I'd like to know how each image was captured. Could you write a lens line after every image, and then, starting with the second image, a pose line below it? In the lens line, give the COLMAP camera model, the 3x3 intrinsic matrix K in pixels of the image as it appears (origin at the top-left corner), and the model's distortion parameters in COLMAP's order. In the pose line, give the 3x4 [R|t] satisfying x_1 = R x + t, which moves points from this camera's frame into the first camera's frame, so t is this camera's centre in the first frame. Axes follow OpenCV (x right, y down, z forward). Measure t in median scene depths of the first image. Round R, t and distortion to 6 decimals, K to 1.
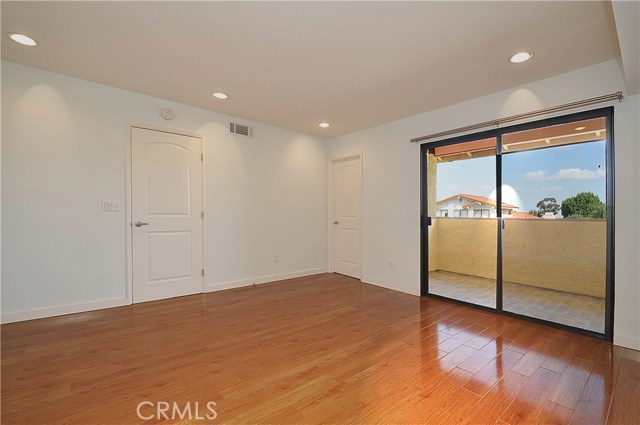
lens RADIAL K [[277.9, 0, 320.0], [0, 277.9, 212.5], [0, 0, 1]] dist [0.000386, 0.000012]
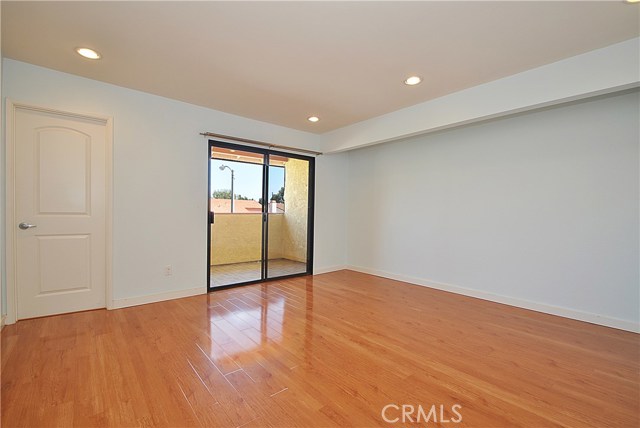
lens RADIAL K [[289.0, 0, 320.0], [0, 289.0, 214.0], [0, 0, 1]] dist [0.000087, -0.000093]
pose [[0.002836, -0.018902, 0.999817, -0.815580], [-0.017394, 0.999669, 0.018948, -0.009515], [-0.999845, -0.017444, 0.002506, 0.734165]]
